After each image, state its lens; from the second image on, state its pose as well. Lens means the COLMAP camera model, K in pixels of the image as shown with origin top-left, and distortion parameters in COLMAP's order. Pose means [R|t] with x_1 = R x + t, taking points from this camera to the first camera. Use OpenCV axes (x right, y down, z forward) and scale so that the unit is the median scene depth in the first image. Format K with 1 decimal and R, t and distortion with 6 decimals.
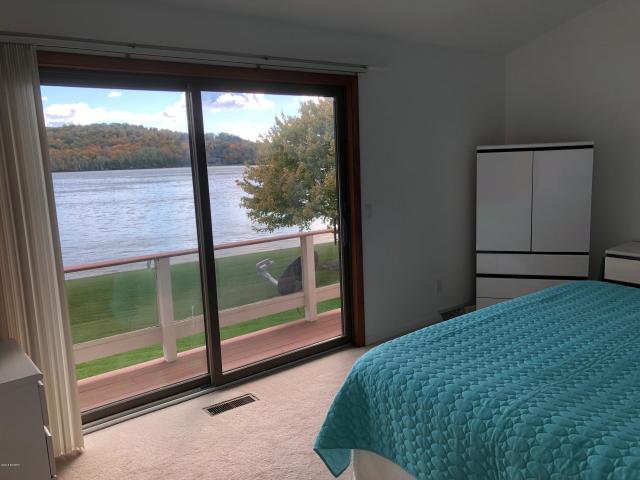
lens RADIAL K [[527.4, 0, 319.8], [0, 527.4, 238.2], [0, 0, 1]] dist [0.015555, -0.001541]
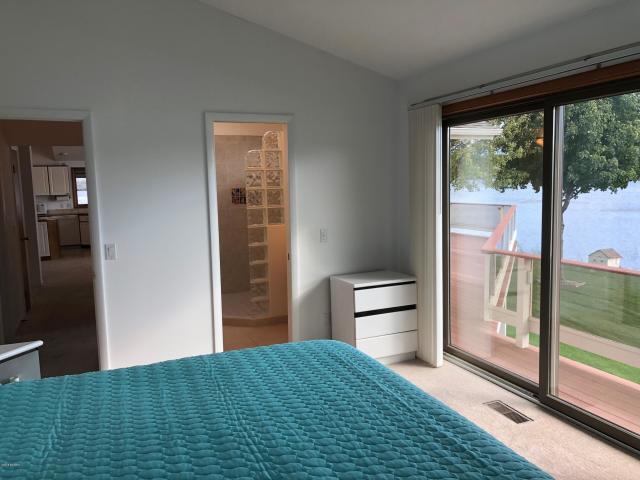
lens RADIAL K [[527.4, 0, 319.8], [0, 527.4, 238.2], [0, 0, 1]] dist [0.015555, -0.001541]
pose [[-0.260030, 0.154455, -0.953167, 0.855377], [-0.105997, 0.976593, 0.187168, -0.171840], [0.959765, 0.149702, -0.237572, 0.829114]]
